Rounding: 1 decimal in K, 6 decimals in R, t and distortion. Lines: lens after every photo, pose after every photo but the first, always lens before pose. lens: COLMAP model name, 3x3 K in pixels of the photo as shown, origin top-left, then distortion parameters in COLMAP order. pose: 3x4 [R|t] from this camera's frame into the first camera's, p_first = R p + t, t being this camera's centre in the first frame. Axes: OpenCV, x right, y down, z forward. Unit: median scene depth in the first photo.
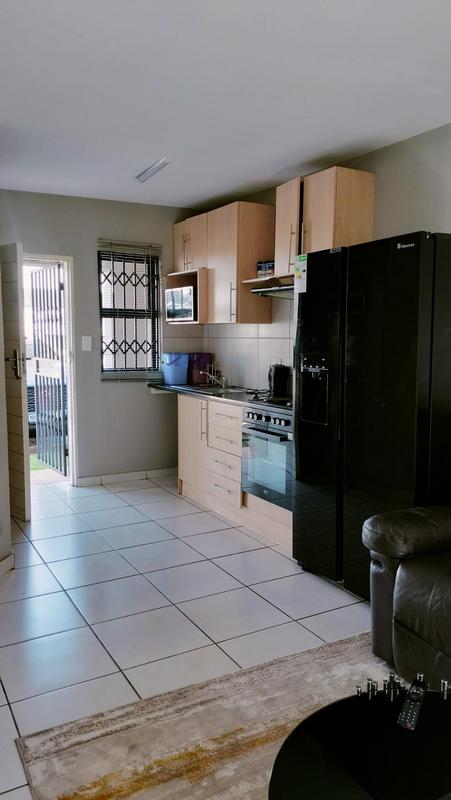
lens RADIAL K [[601.0, 0, 229.2], [0, 601.0, 404.7], [0, 0, 1]] dist [0.052203, -0.050370]
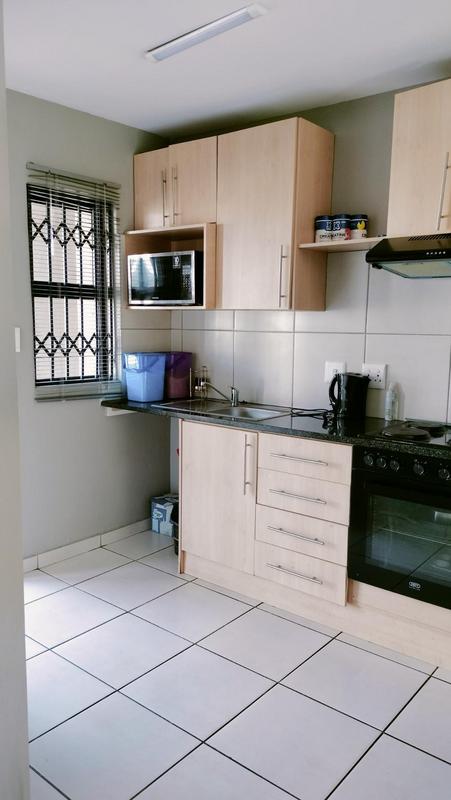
lens RADIAL K [[601.0, 0, 223.3], [0, 601.0, 401.9], [0, 0, 1]] dist [0.052203, -0.050370]
pose [[0.936297, -0.038635, 0.349077, -0.243319], [0.031337, 0.999157, 0.026531, -0.048066], [-0.349807, -0.013901, 0.936719, 0.357042]]
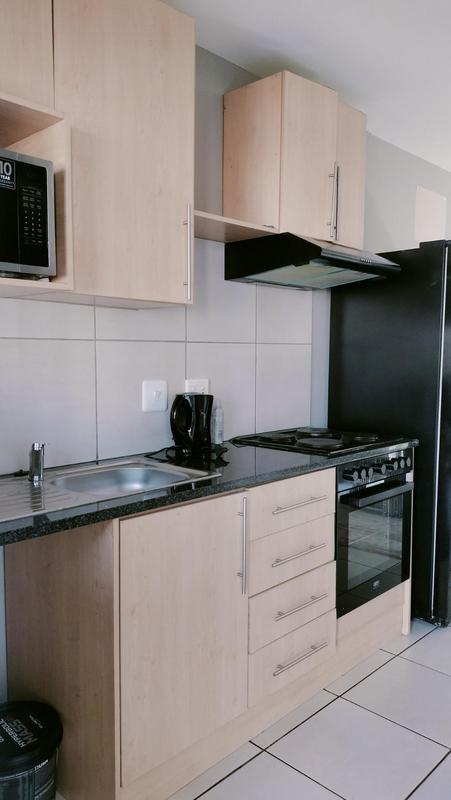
lens RADIAL K [[601.0, 0, 231.0], [0, 601.0, 403.5], [0, 0, 1]] dist [0.052203, -0.050370]
pose [[-0.294085, -0.090849, 0.951452, -0.356091], [0.095199, 0.987738, 0.123739, -0.100973], [-0.951026, 0.126967, -0.281830, 0.951853]]
